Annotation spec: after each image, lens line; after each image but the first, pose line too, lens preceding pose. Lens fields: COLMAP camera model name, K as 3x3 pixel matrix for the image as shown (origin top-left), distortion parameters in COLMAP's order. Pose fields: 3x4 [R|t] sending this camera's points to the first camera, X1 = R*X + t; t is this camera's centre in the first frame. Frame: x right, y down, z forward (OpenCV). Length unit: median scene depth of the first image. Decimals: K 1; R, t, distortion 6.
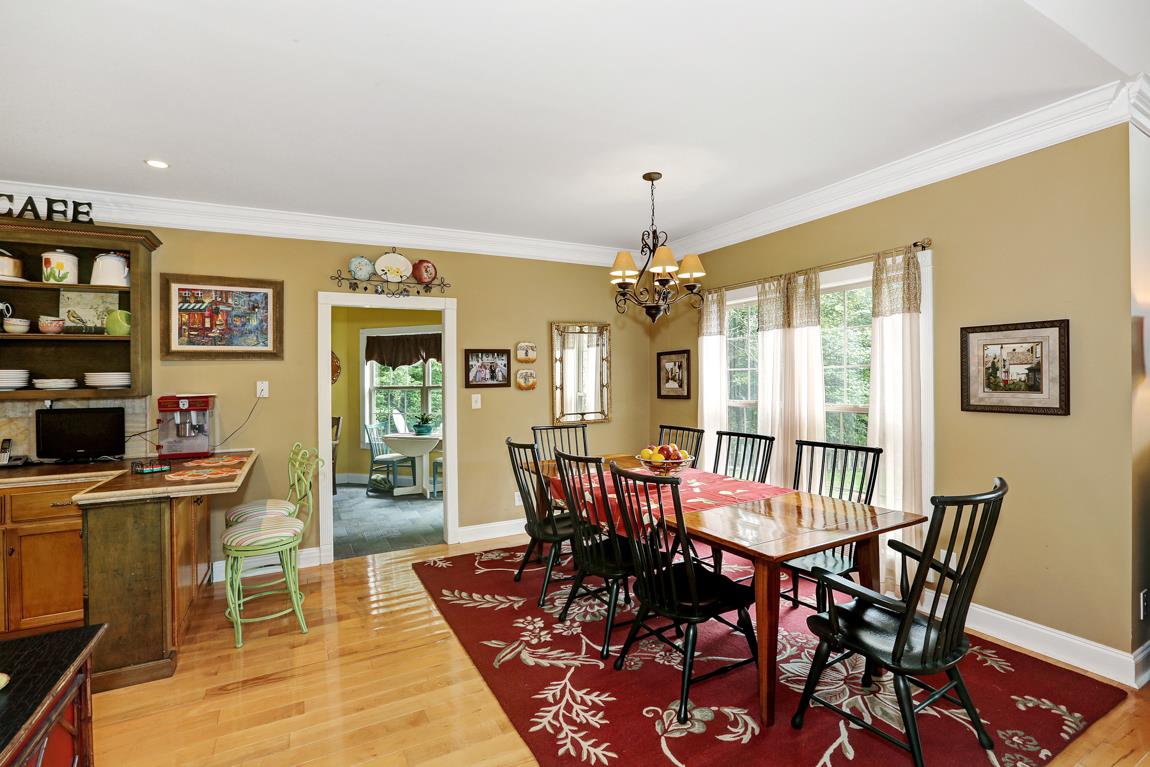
lens RADIAL K [[543.9, 0, 579.4], [0, 543.9, 373.3], [0, 0, 1]] dist [-0.018731, 0.002764]
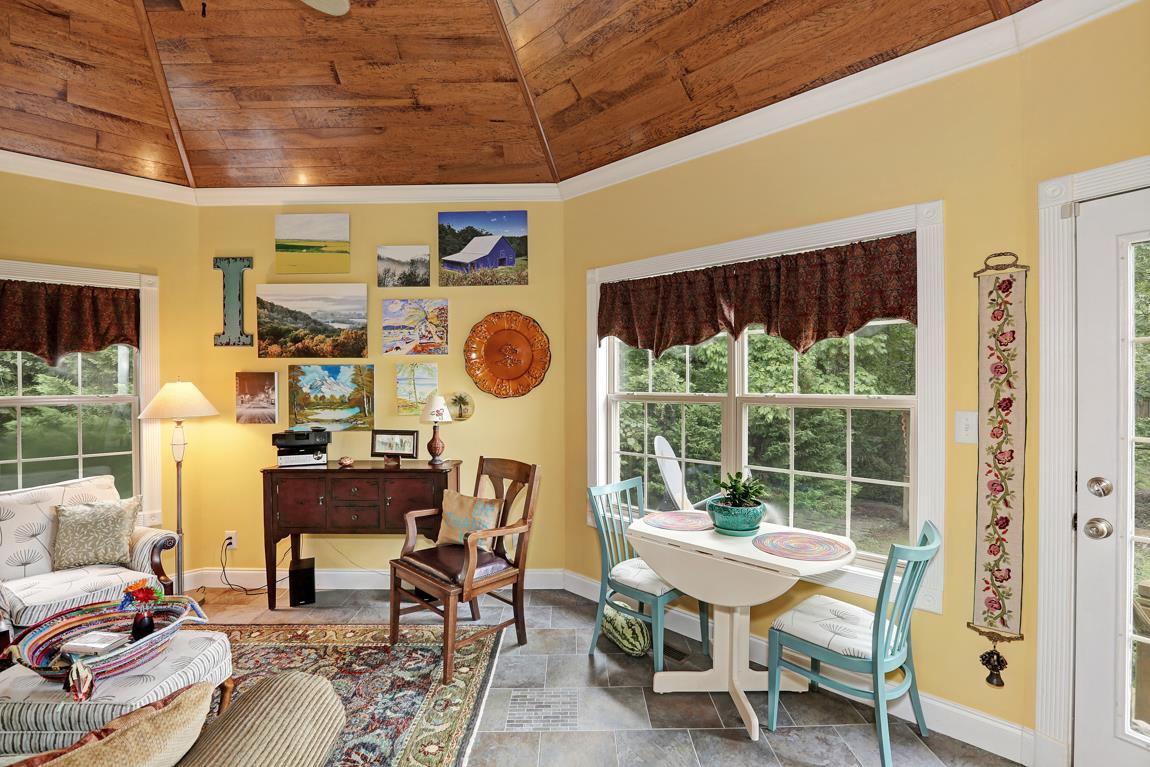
lens RADIAL K [[543.9, 0, 540.5], [0, 543.9, 379.0], [0, 0, 1]] dist [-0.018731, 0.002764]
pose [[0.860520, 0.009395, -0.509330, -0.376910], [-0.006020, 0.999948, 0.008273, 0.015230], [0.509381, -0.004053, 0.860532, 1.086076]]
